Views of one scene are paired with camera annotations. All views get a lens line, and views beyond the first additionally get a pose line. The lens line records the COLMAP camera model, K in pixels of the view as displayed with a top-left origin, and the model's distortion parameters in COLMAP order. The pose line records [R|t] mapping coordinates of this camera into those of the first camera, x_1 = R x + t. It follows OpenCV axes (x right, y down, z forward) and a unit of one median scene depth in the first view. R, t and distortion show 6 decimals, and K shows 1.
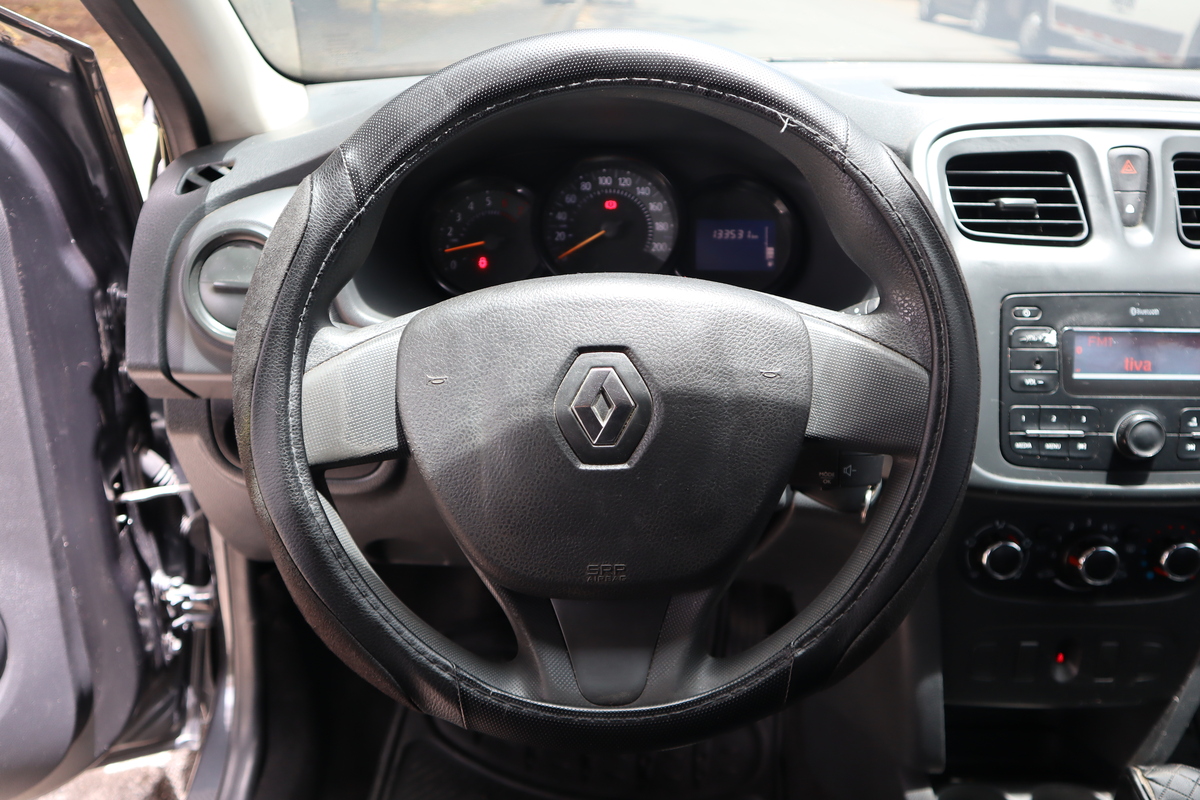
lens RADIAL K [[1026.3, 0, 600.4], [0, 1026.3, 355.7], [0, 0, 1]] dist [-0.082892, 0.119888]
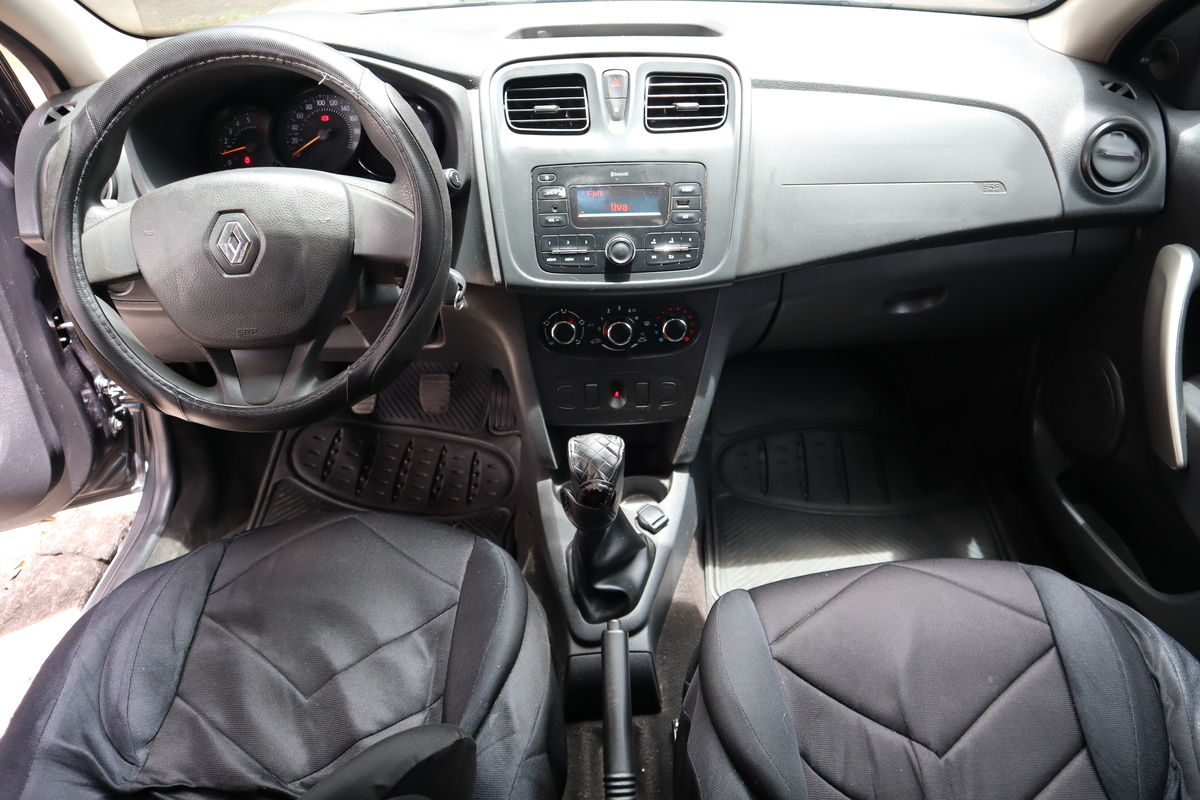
lens RADIAL K [[870.6, 0, 584.2], [0, 870.6, 368.8], [0, 0, 1]] dist [-0.160558, 0.158393]
pose [[0.999170, -0.038342, 0.013735, 0.428676], [0.035484, 0.985065, 0.168489, 0.027187], [-0.019990, -0.167861, 0.985608, -0.394364]]
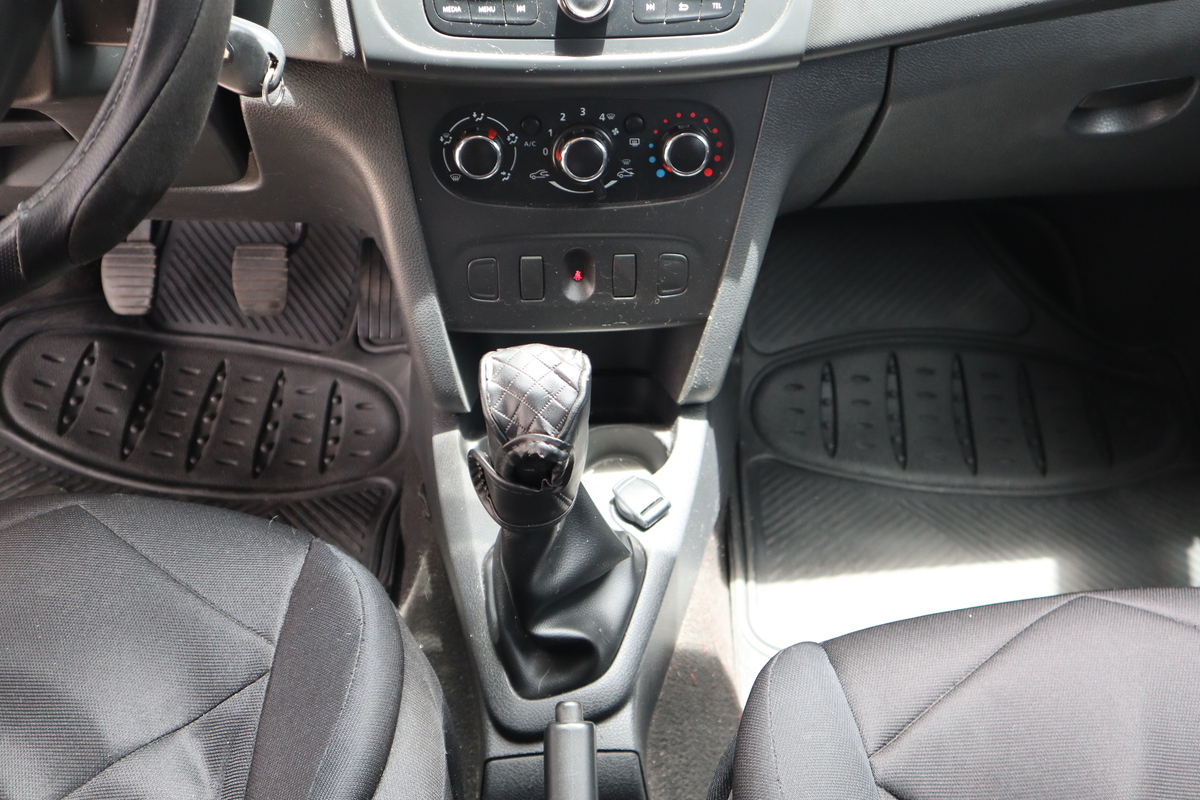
lens RADIAL K [[1321.2, 0, 600.0], [0, 1321.2, 400.0], [0, 0, 1]] dist [-0.025474, -0.007338]
pose [[0.997507, -0.036875, 0.060167, 0.446219], [0.018956, 0.961290, 0.274886, 0.098612], [-0.067974, -0.273061, 0.959592, -0.140430]]
